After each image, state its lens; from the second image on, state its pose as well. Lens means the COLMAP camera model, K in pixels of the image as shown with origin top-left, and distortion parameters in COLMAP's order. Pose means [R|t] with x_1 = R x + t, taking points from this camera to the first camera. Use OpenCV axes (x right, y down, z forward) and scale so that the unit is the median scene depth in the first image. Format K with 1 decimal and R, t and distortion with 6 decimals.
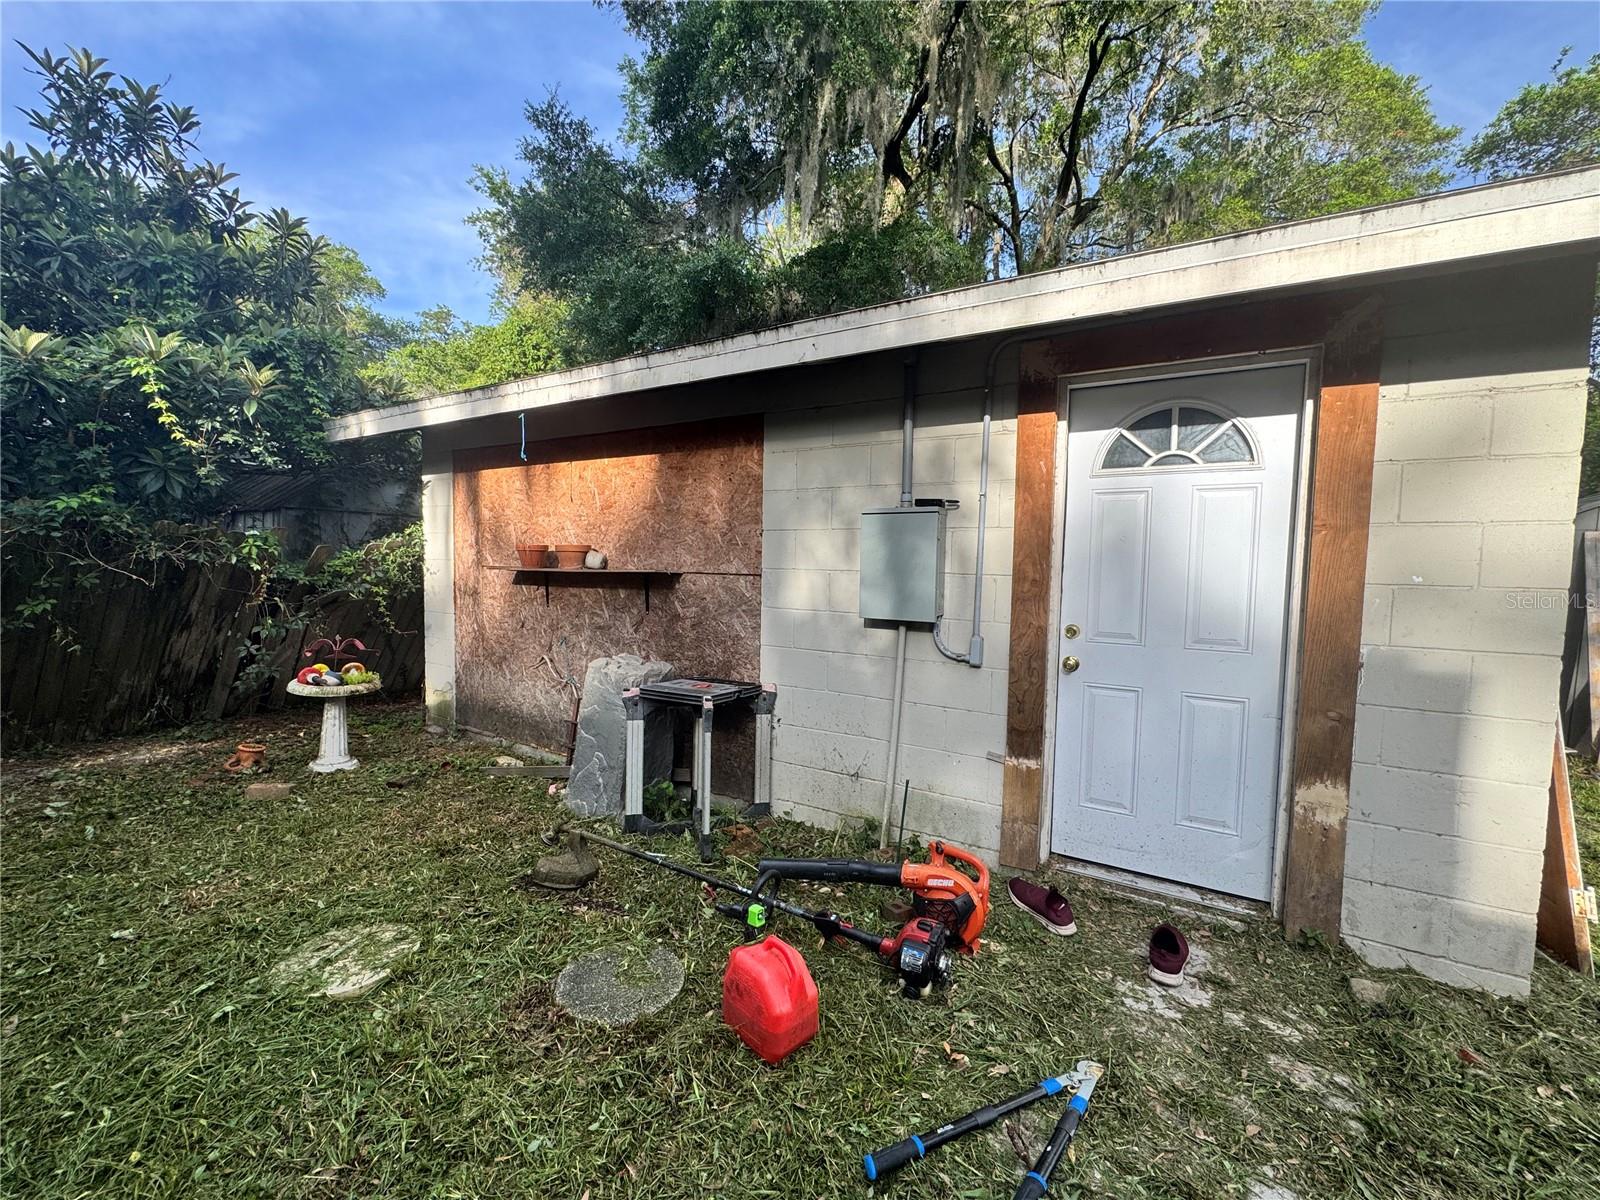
lens RADIAL K [[636.3, 0, 802.5], [0, 636.3, 597.6], [0, 0, 1]] dist [-0.003509, -0.000827]
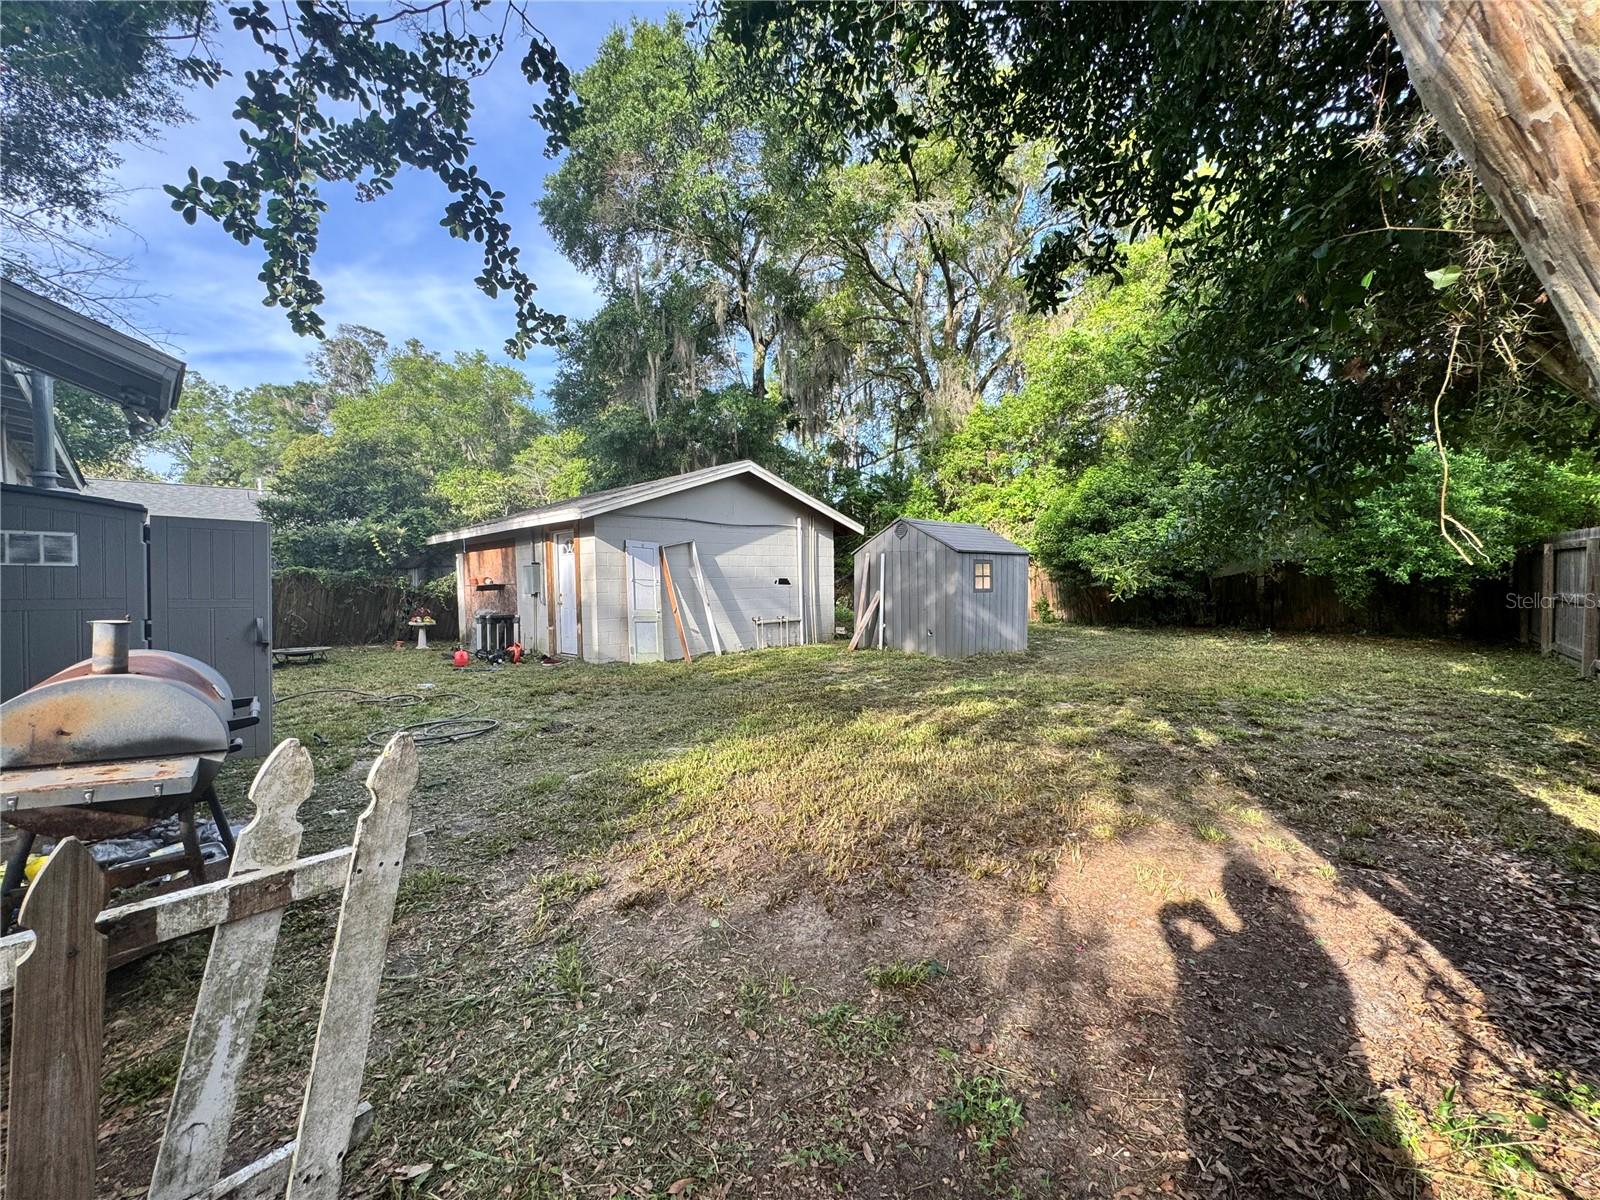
lens RADIAL K [[636.3, 0, 802.5], [0, 636.3, 598.8], [0, 0, 1]] dist [-0.003509, -0.000827]
pose [[0.968983, -0.033426, -0.244856, 1.936714], [0.027365, 0.999230, -0.028113, 0.155812], [0.245607, 0.020541, 0.969152, -1.665011]]
